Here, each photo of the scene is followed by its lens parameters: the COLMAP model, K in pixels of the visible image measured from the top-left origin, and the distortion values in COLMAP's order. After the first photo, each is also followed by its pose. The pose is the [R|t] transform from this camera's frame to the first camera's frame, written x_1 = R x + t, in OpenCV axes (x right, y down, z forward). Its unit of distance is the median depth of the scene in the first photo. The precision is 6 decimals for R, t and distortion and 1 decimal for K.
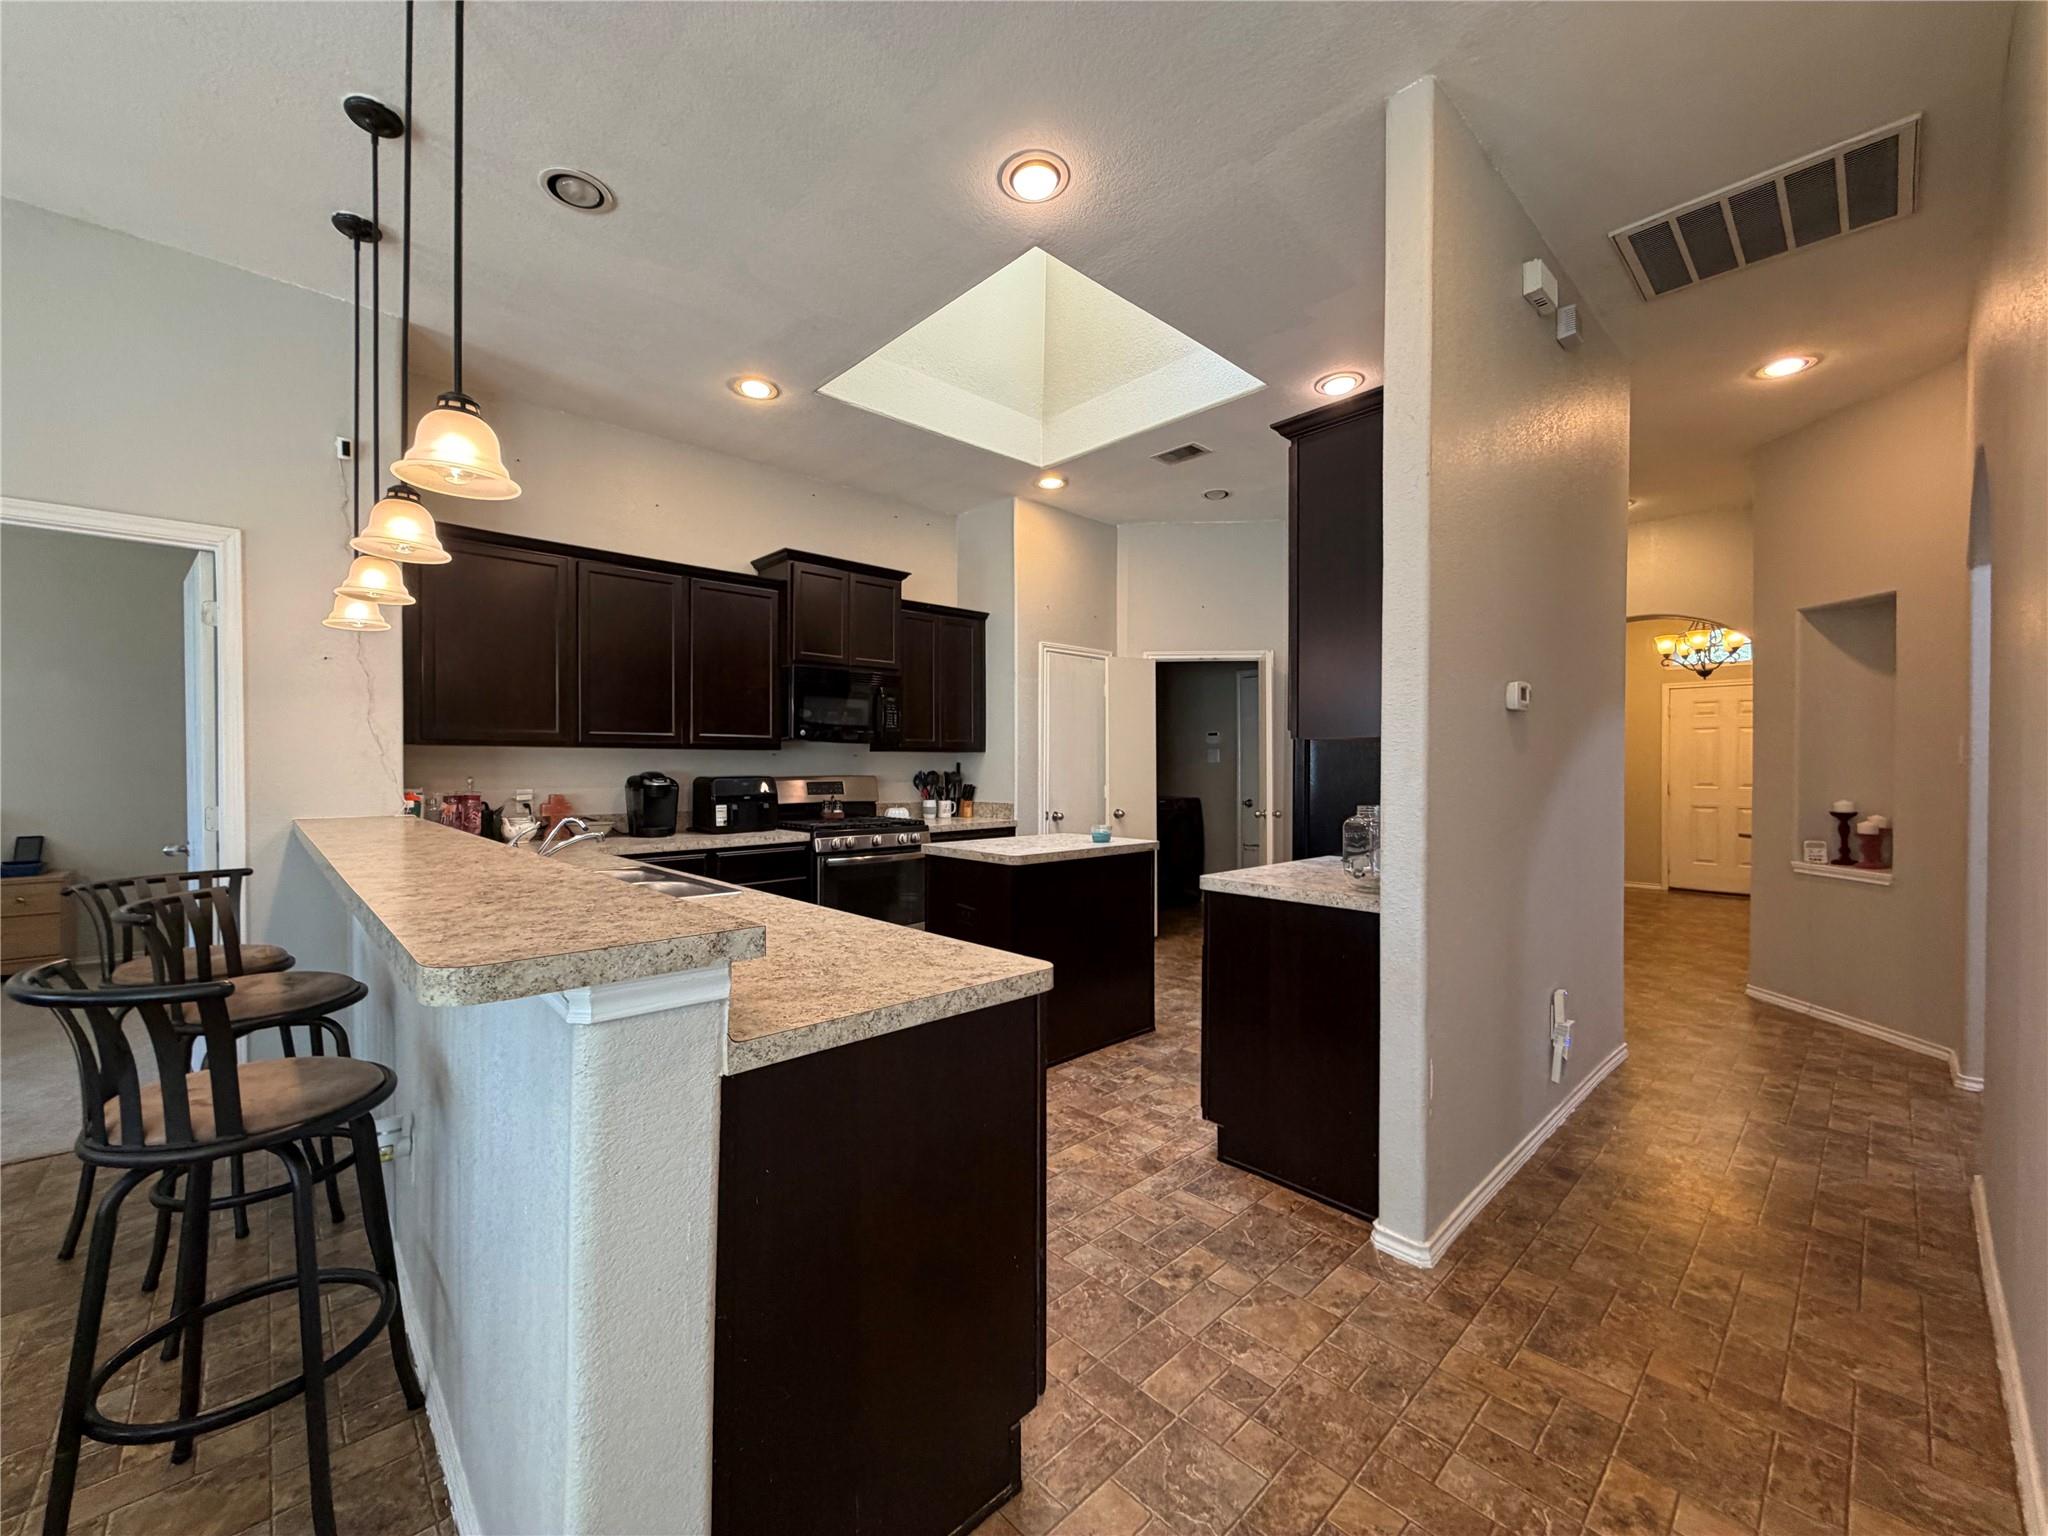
lens RADIAL K [[814.1, 0, 1016.8], [0, 814.1, 770.5], [0, 0, 1]] dist [-0.000104, -0.000084]
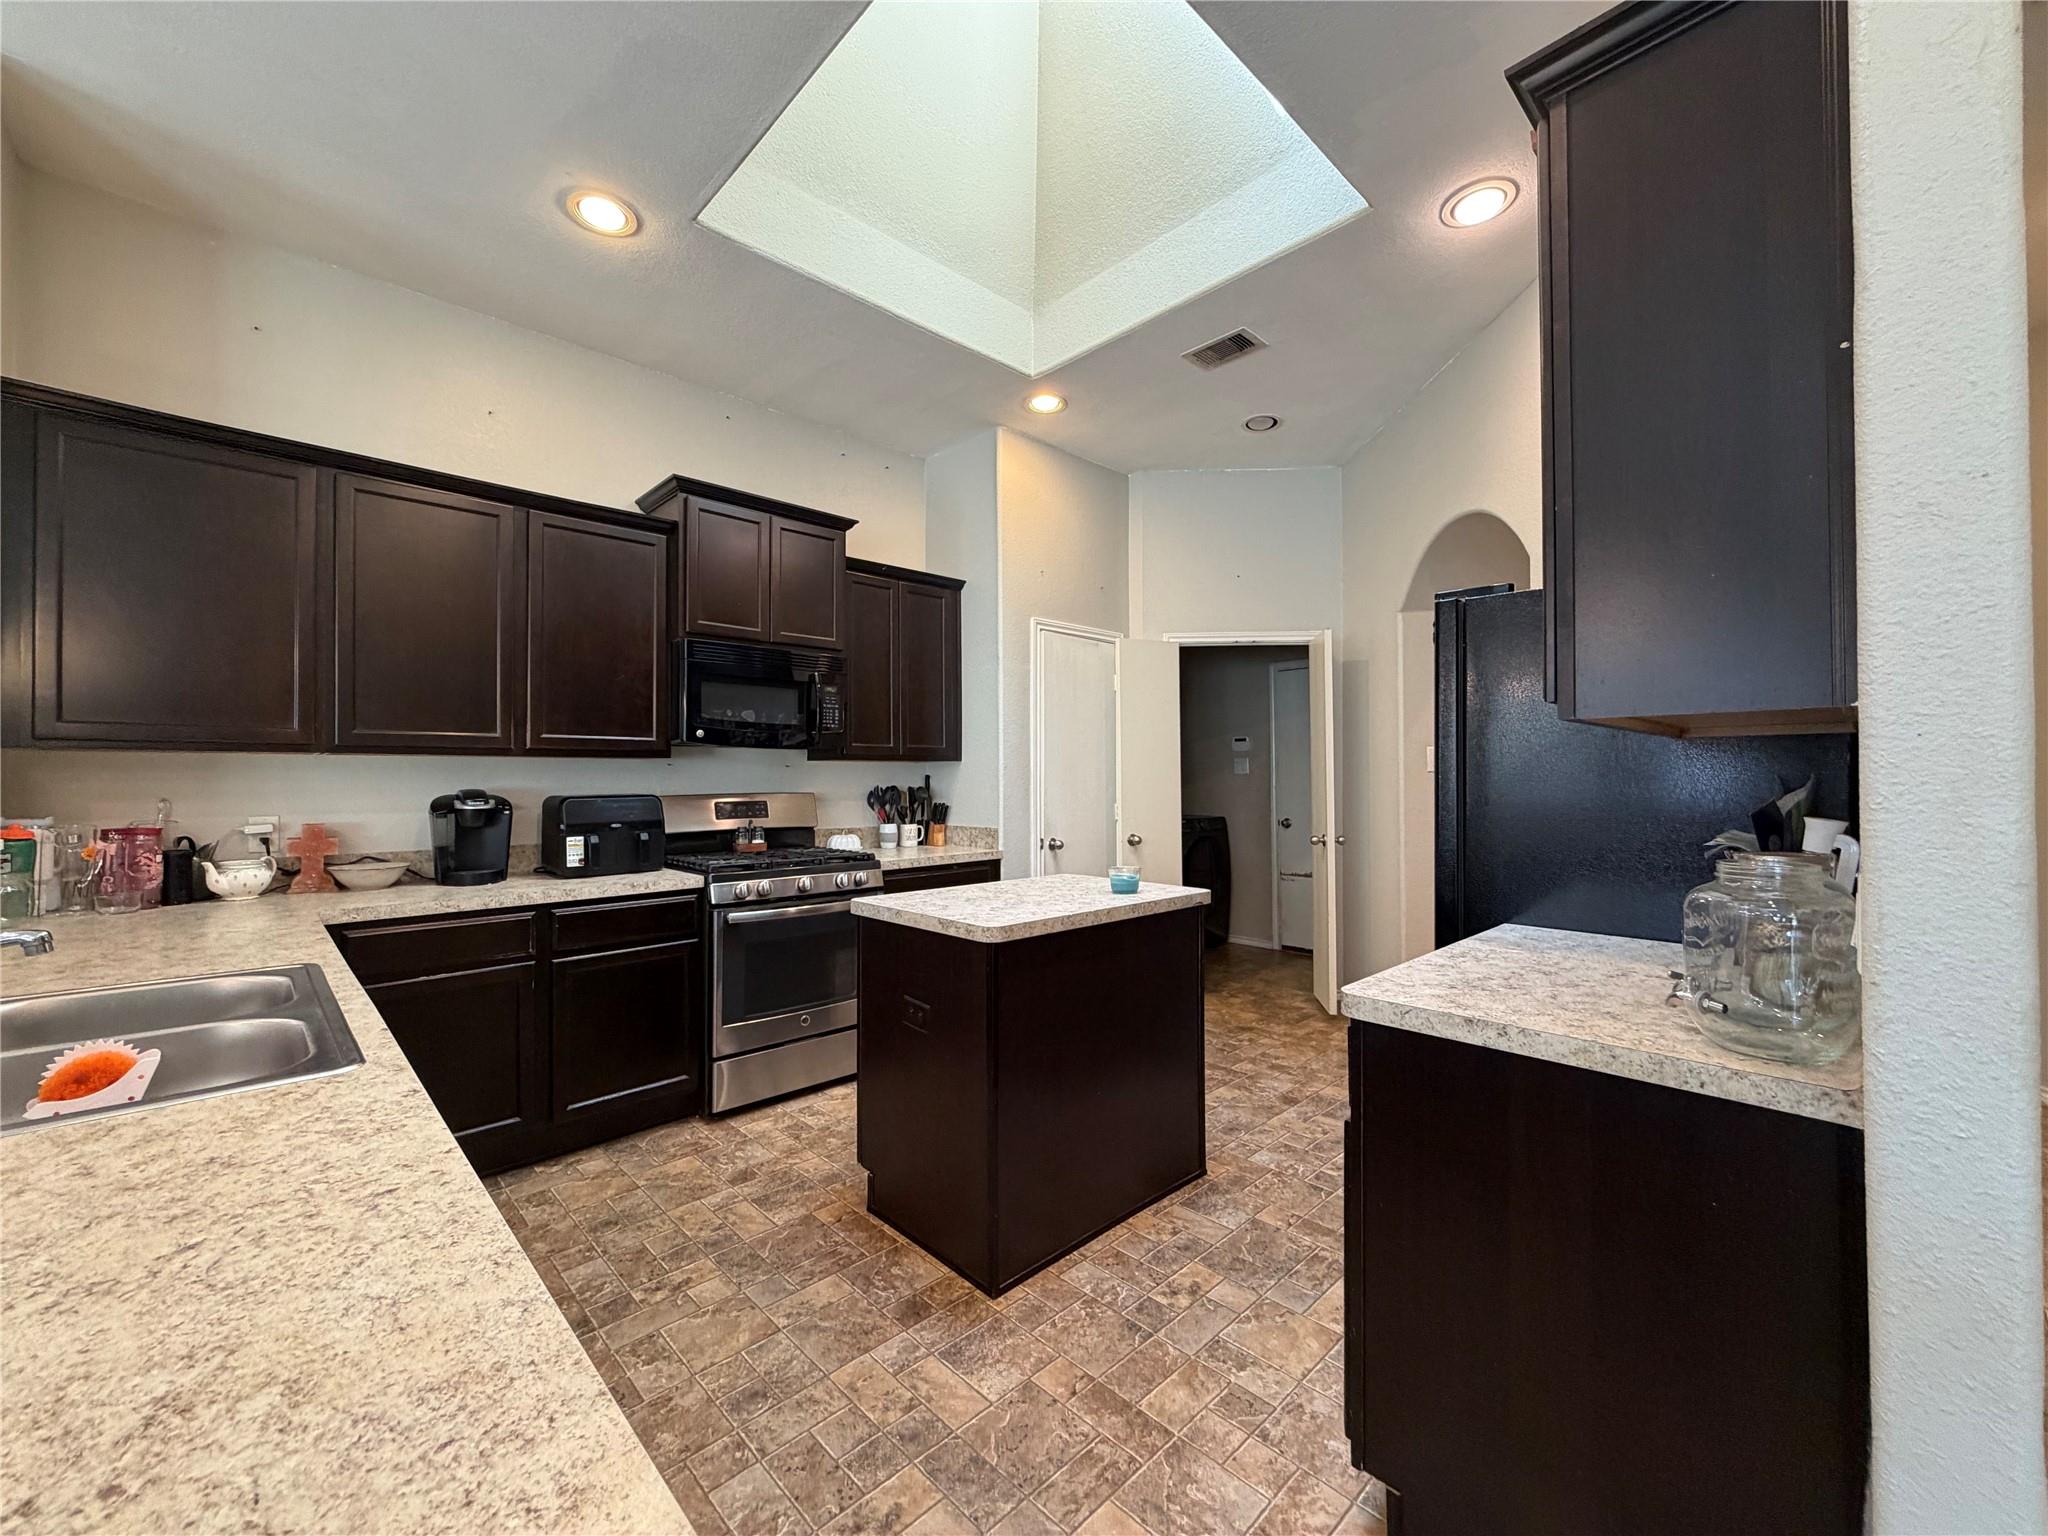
lens RADIAL K [[814.1, 0, 1018.4], [0, 814.1, 770.8], [0, 0, 1]] dist [-0.000104, -0.000084]
pose [[0.999946, -0.005191, 0.009030, 0.011175], [0.005337, 0.999855, -0.016153, -0.000791], [-0.008945, 0.016200, 0.999829, 0.317984]]
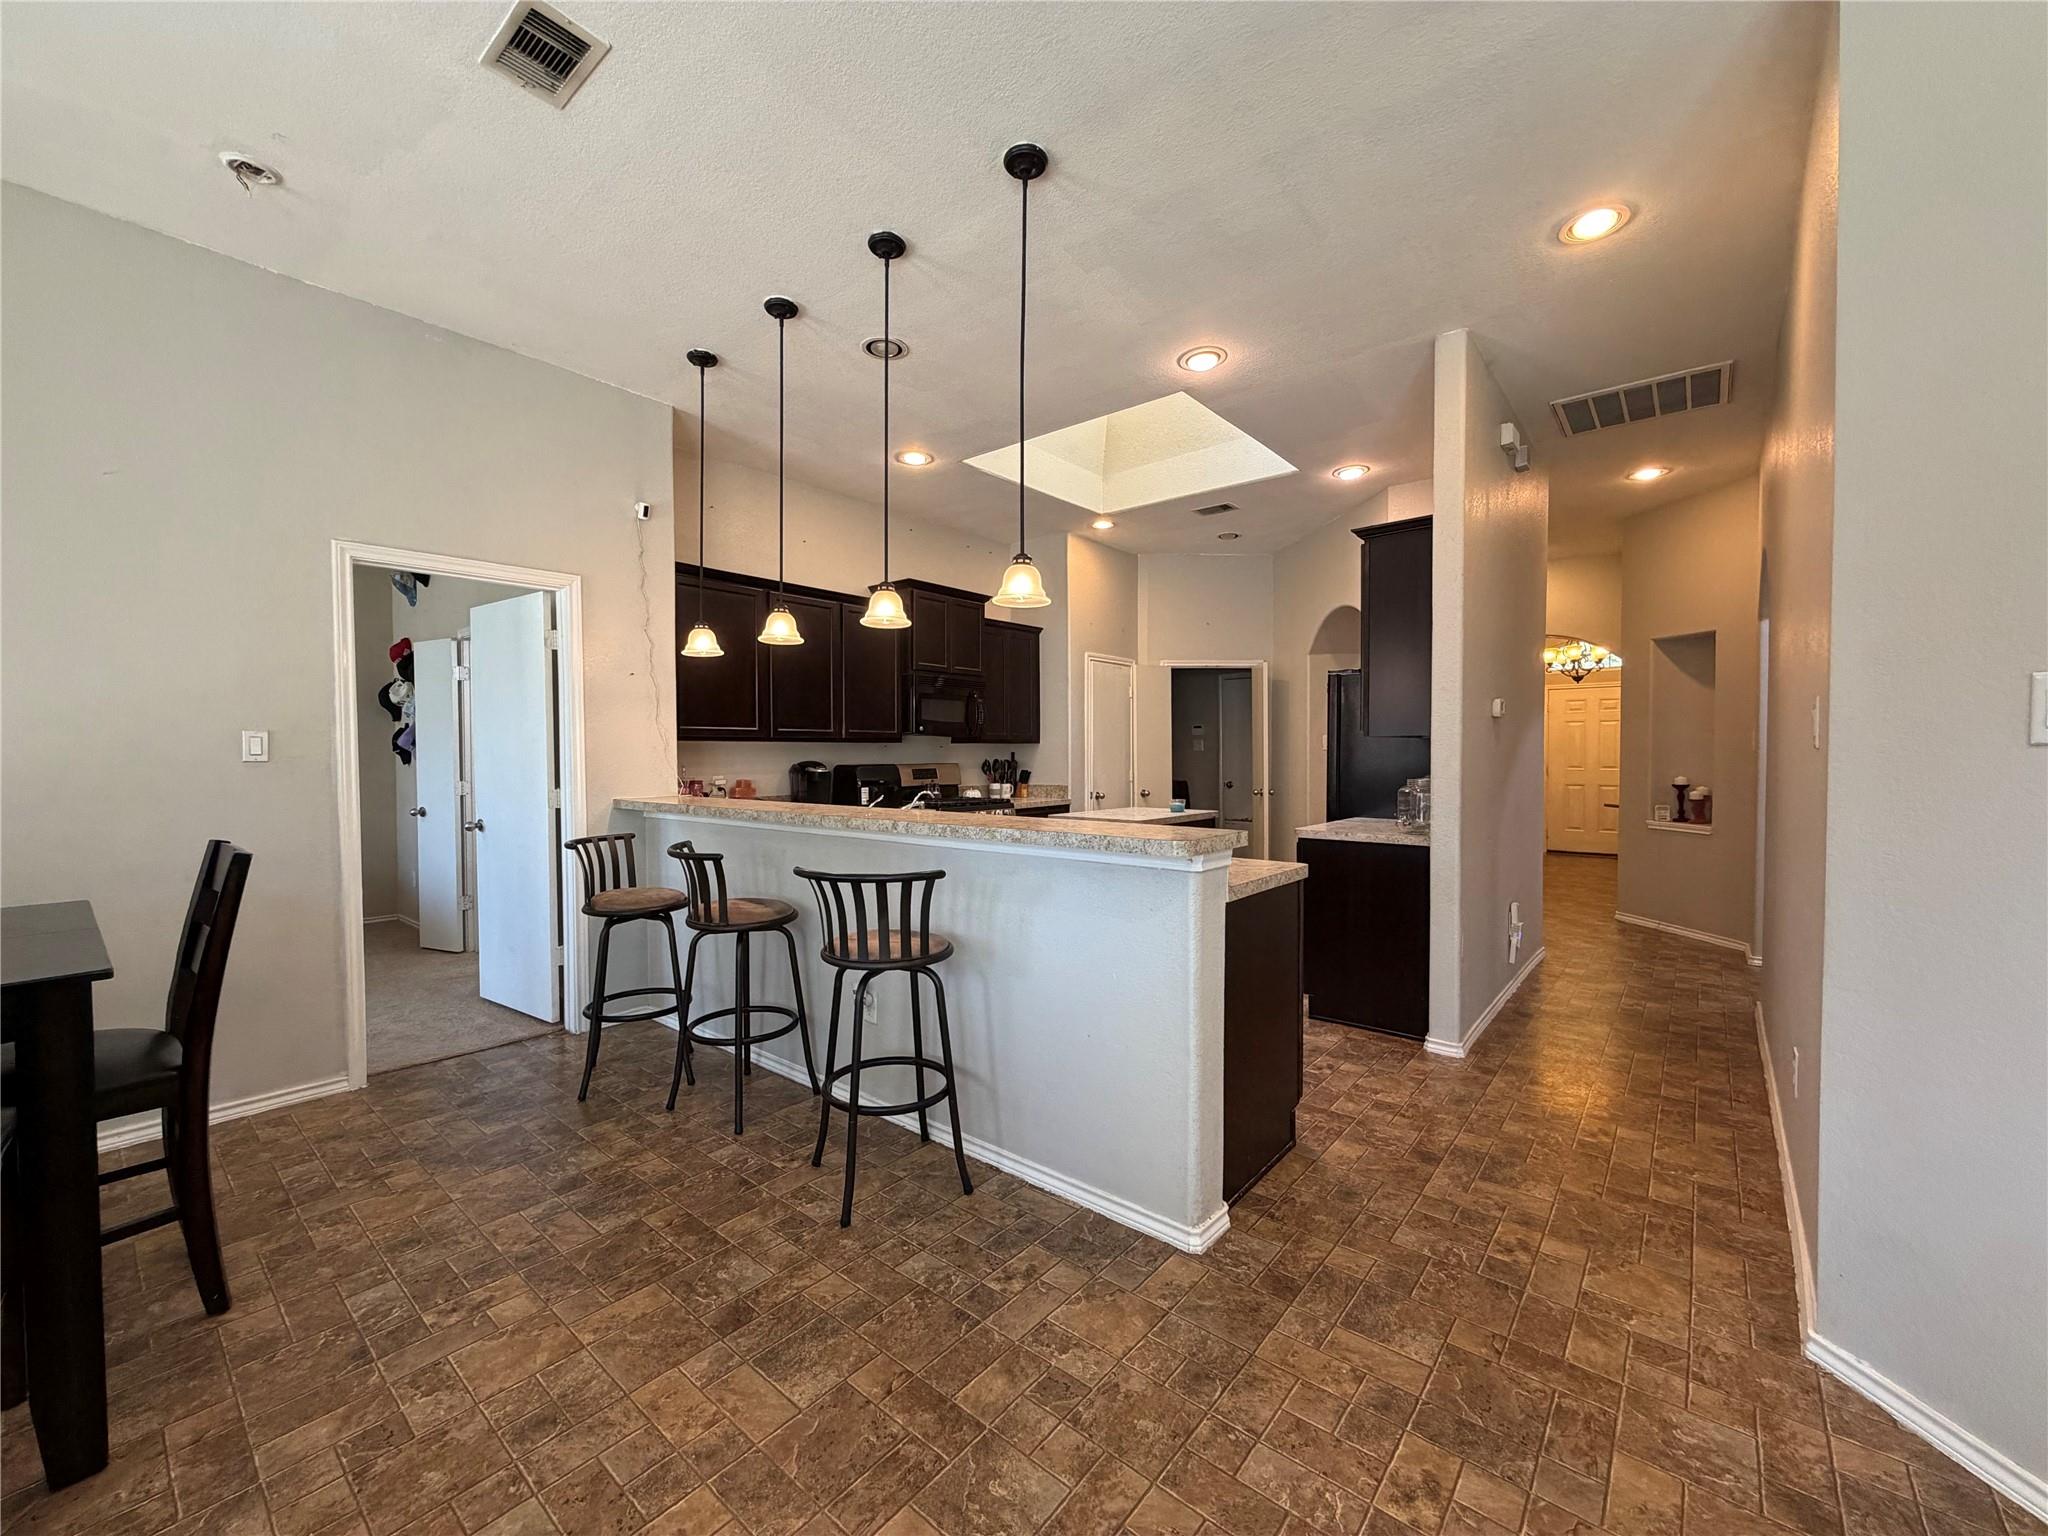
lens RADIAL K [[814.1, 0, 1016.1], [0, 814.1, 771.2], [0, 0, 1]] dist [-0.000104, -0.000084]
pose [[0.992981, -0.007497, 0.118038, -0.298123], [0.005613, 0.999852, 0.016284, -0.001333], [-0.118143, -0.015507, 0.992876, -0.267824]]
